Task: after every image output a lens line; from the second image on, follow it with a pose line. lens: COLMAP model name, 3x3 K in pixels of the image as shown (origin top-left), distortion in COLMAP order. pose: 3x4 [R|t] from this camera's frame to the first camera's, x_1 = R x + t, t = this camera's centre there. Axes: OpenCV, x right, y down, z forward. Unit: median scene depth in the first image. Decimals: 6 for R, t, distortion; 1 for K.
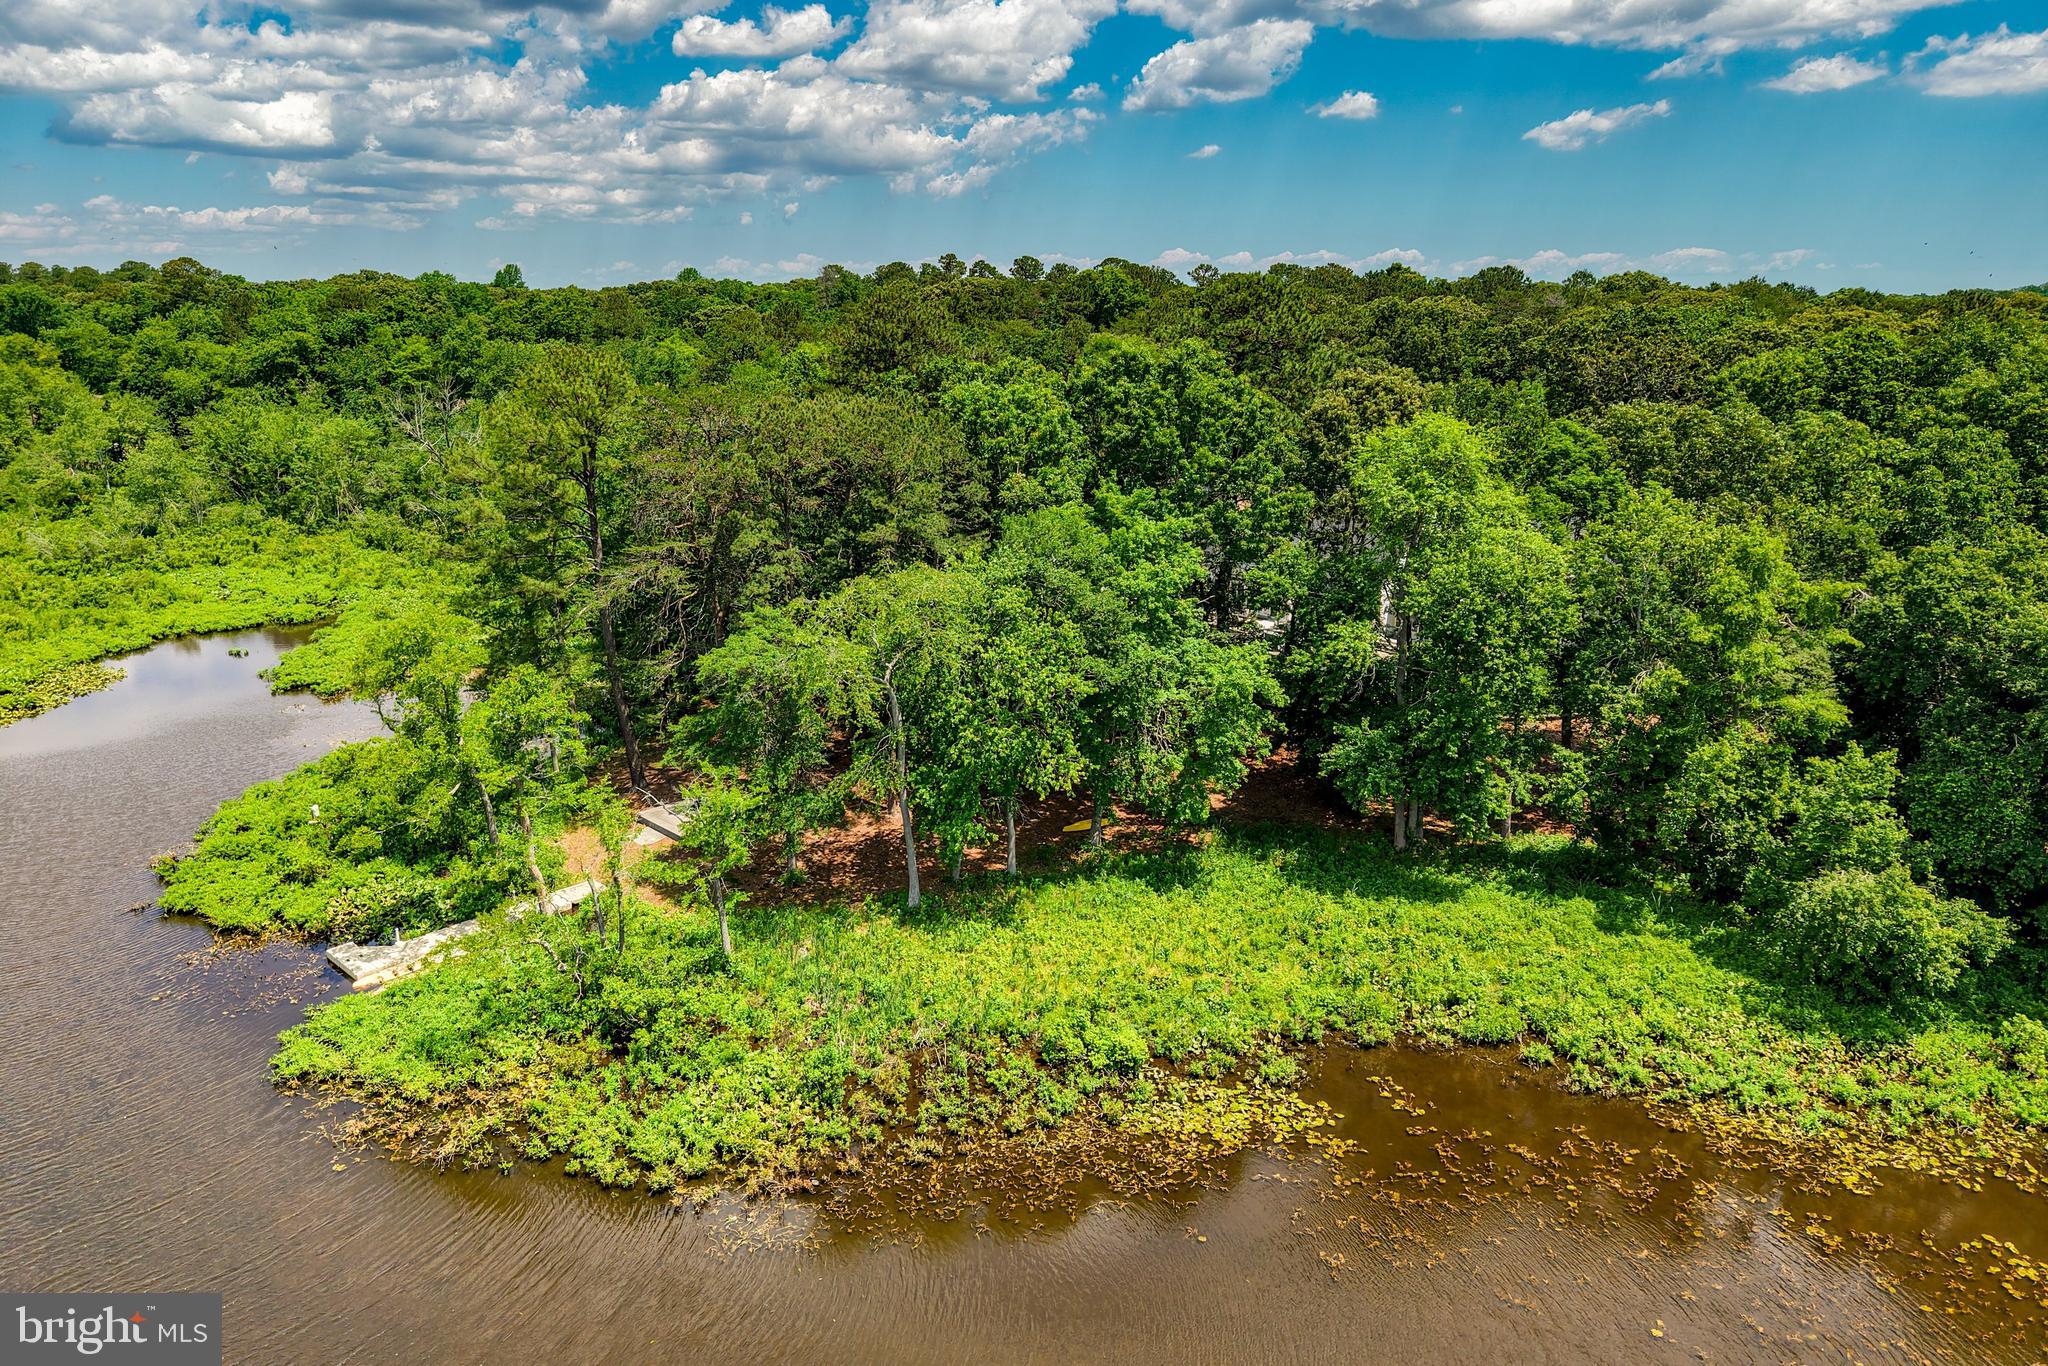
lens RADIAL K [[1237.7, 0, 1020.4], [0, 1237.7, 779.8], [0, 0, 1]] dist [0.019386, -0.002375]
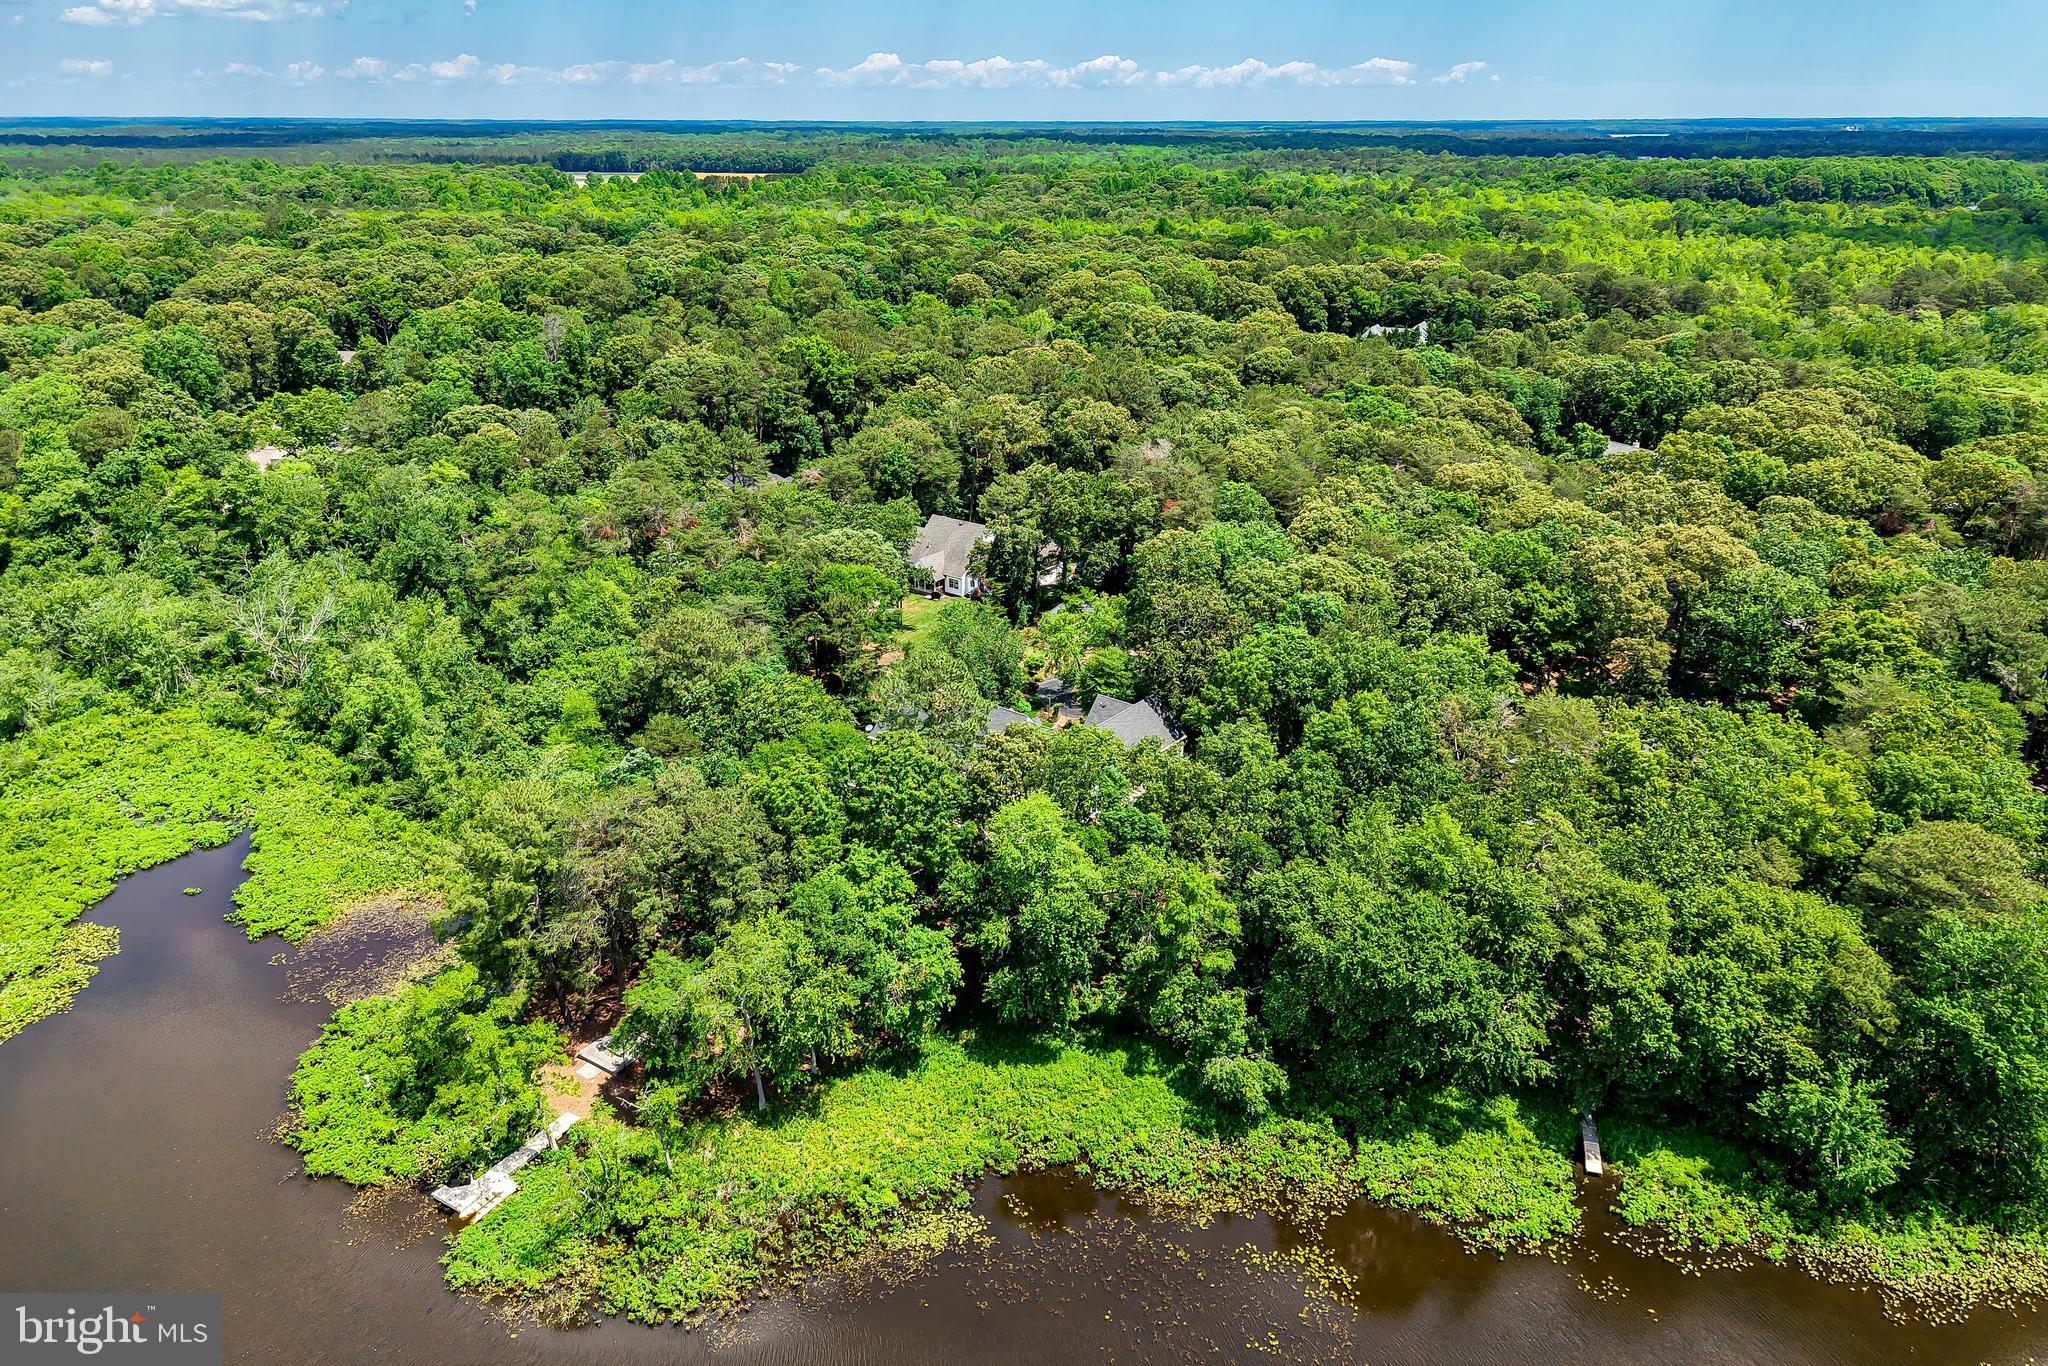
lens RADIAL K [[1237.7, 0, 1020.4], [0, 1237.7, 779.8], [0, 0, 1]] dist [0.019386, -0.002375]
pose [[0.975874, -0.087989, 0.199818, -0.047599], [0.057792, 0.986655, 0.152225, -0.747412], [-0.210545, -0.137004, 0.967936, -0.910651]]
